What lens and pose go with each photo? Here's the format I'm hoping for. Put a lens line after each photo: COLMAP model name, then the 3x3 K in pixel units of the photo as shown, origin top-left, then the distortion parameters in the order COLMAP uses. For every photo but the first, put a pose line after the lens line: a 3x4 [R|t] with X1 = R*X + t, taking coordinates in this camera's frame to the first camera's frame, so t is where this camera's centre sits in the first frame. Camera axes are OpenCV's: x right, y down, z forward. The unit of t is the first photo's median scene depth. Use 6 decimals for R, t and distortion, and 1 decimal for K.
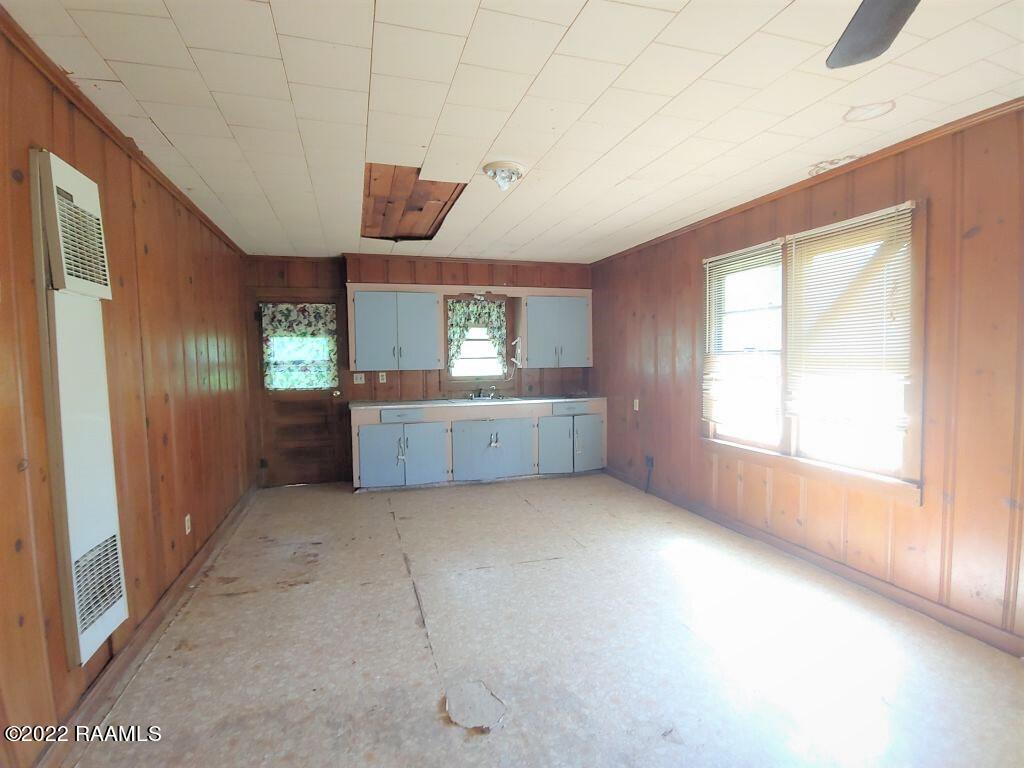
lens RADIAL K [[515.4, 0, 512.4], [0, 515.4, 387.7], [0, 0, 1]] dist [-0.008948, -0.000958]
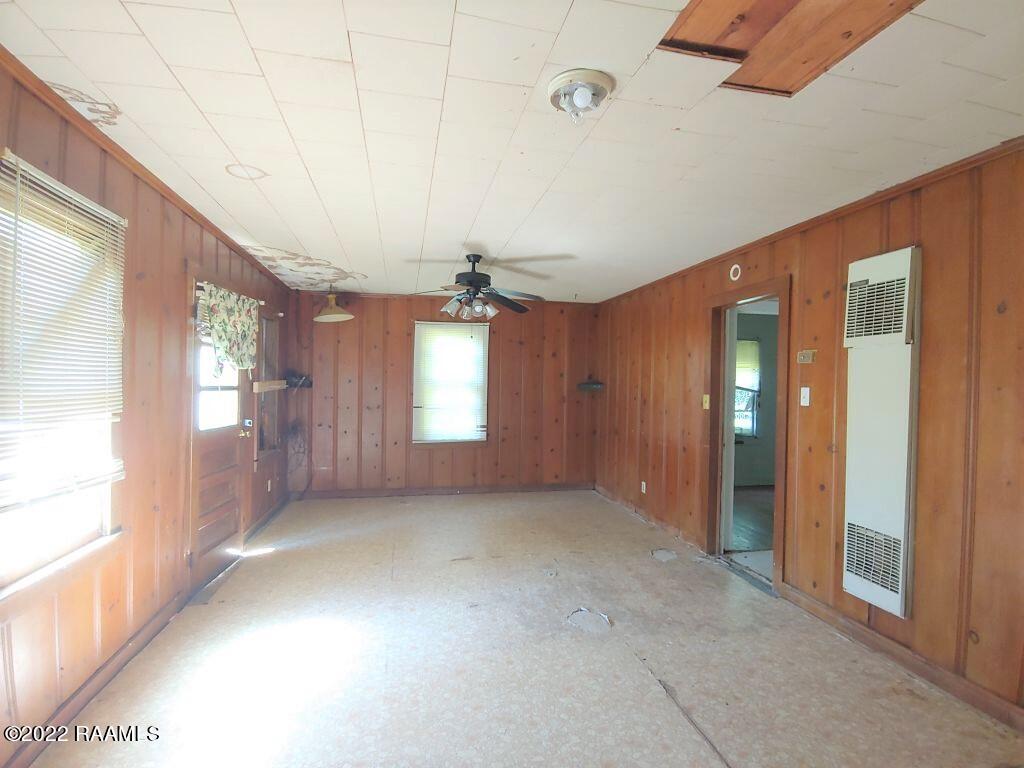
lens RADIAL K [[515.4, 0, 510.2], [0, 515.4, 387.0], [0, 0, 1]] dist [-0.008948, -0.000958]
pose [[-0.995307, -0.000806, 0.096764, 0.009770], [0.005589, 0.997817, 0.065797, -0.138049], [-0.096606, 0.066029, -0.993130, 2.059809]]
